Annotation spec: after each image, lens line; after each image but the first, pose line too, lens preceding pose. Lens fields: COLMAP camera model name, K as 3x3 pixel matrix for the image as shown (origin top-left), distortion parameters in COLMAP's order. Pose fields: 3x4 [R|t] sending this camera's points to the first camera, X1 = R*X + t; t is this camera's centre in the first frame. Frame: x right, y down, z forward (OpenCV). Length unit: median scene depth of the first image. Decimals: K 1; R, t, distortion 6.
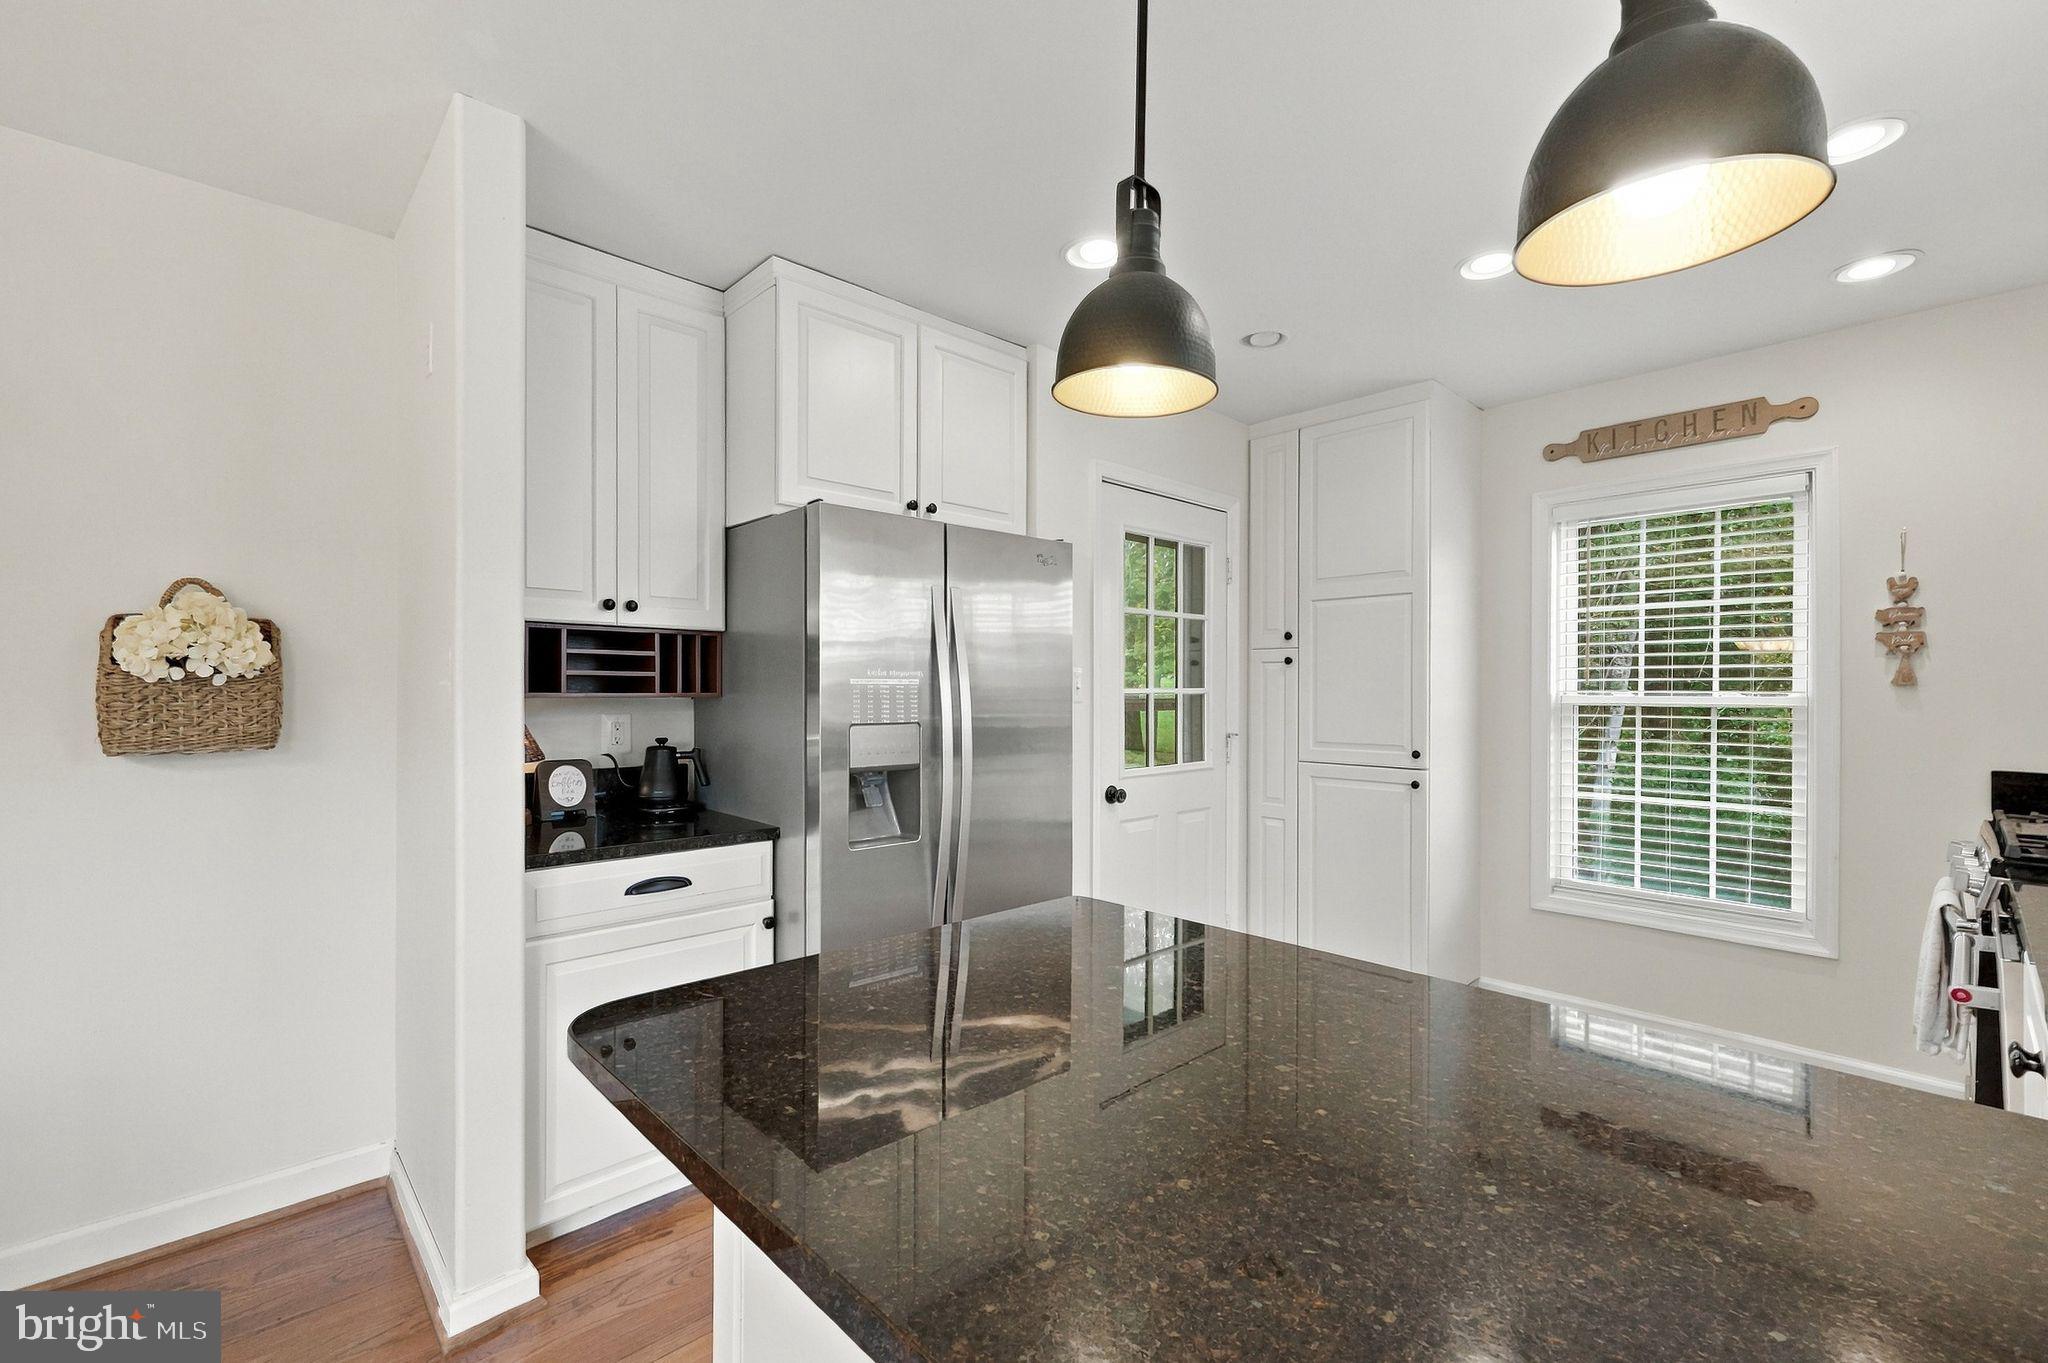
lens RADIAL K [[881.0, 0, 1016.4], [0, 881.0, 696.5], [0, 0, 1]] dist [0.003943, -0.000154]
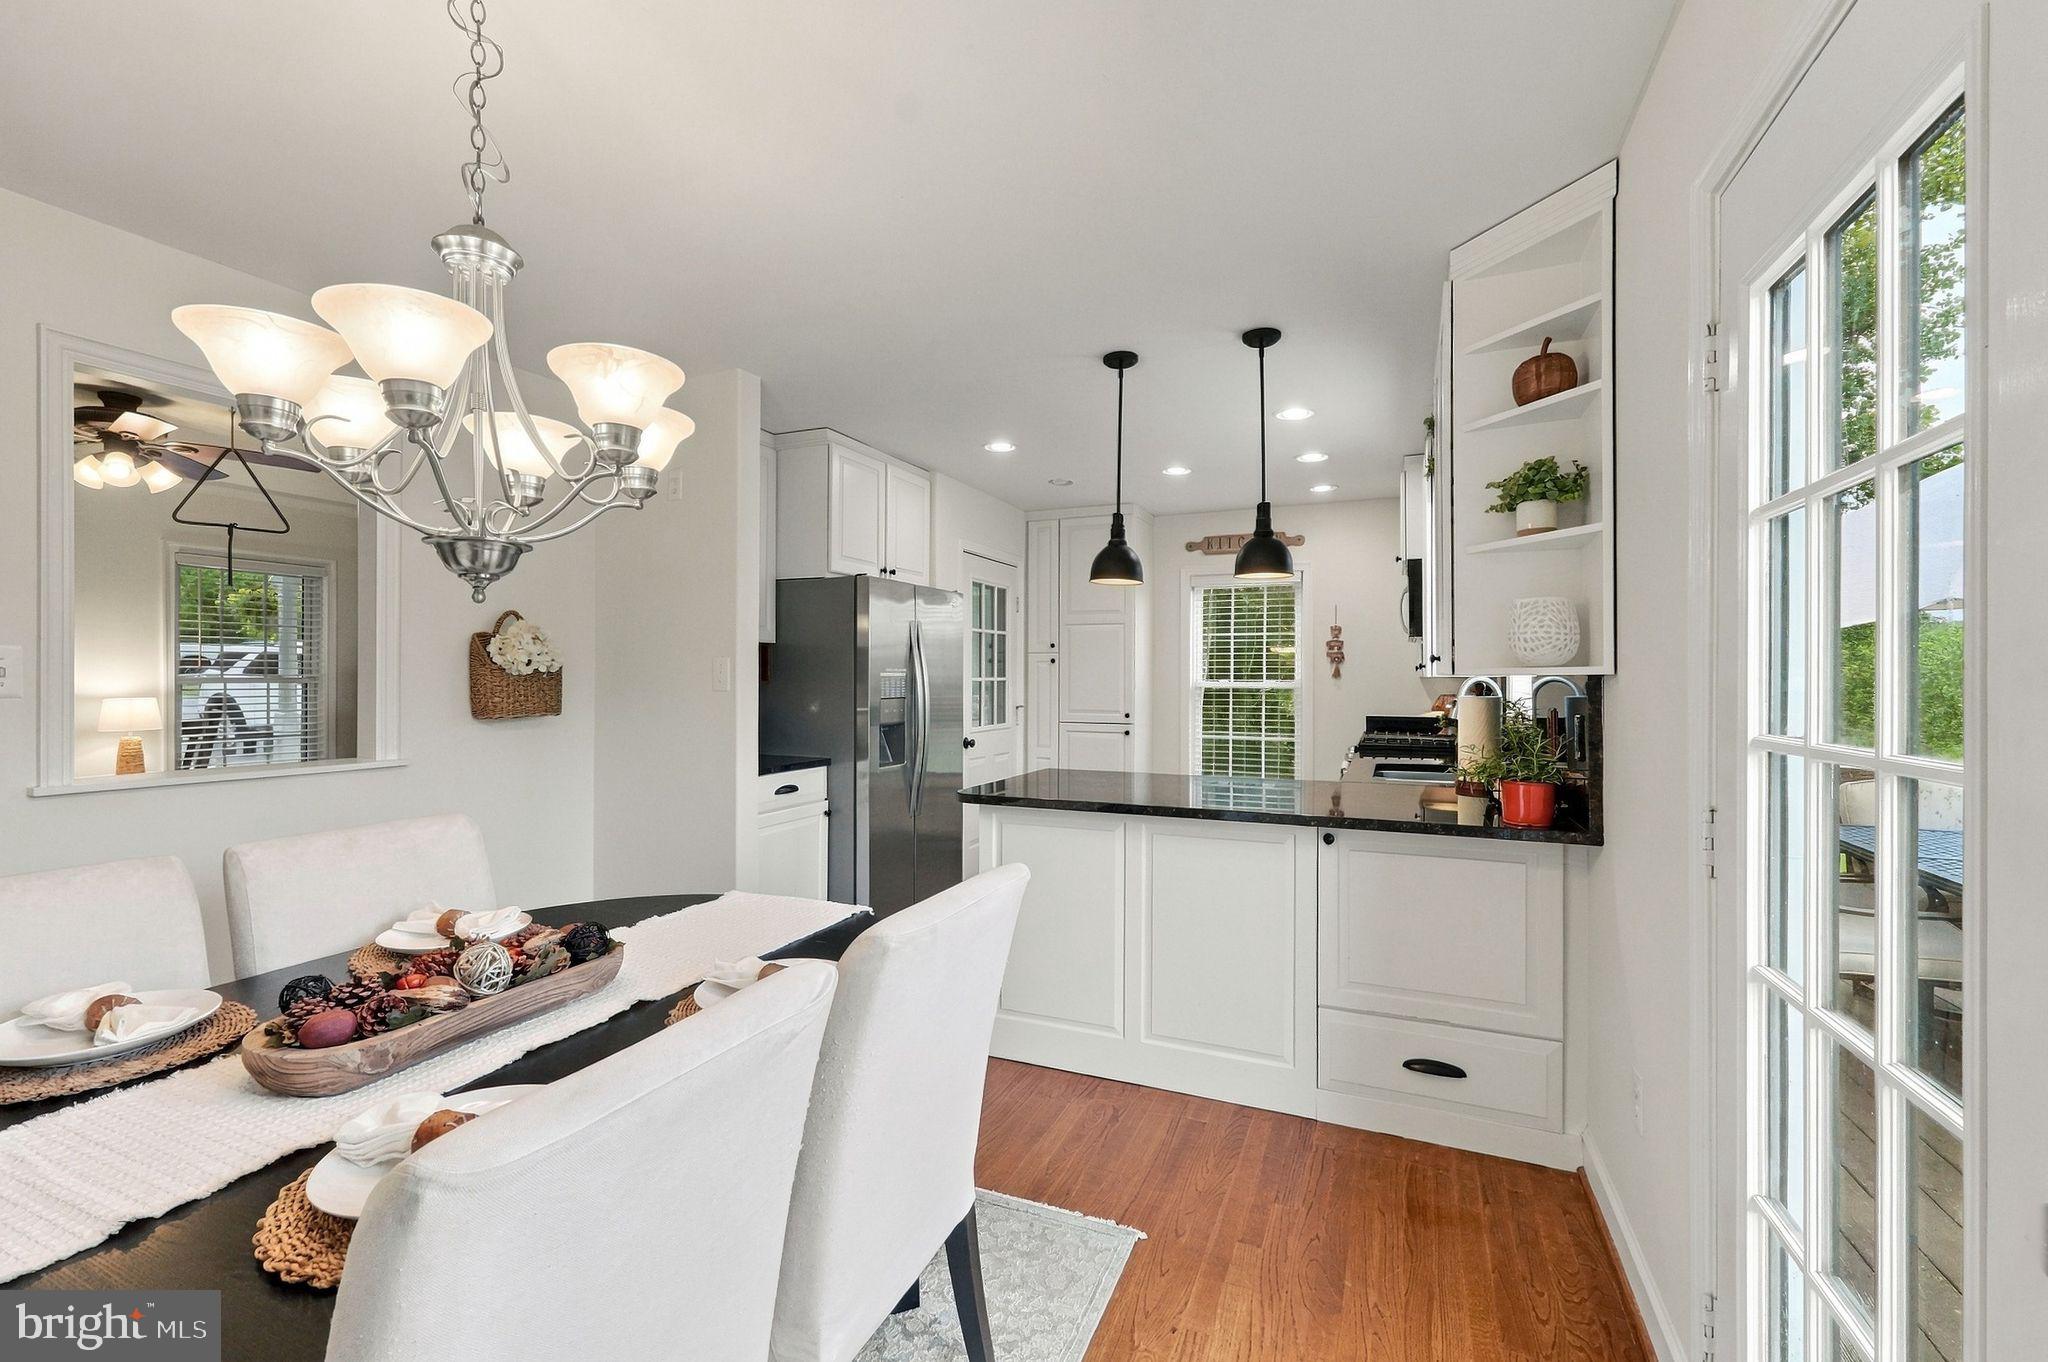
lens RADIAL K [[881.0, 0, 1022.5], [0, 881.0, 674.9], [0, 0, 1]] dist [0.003943, -0.000154]
pose [[0.916214, 0.002212, 0.400682, -0.527516], [0.001180, 0.999966, -0.008217, -0.001323], [-0.400687, 0.008002, 0.916180, -0.629595]]
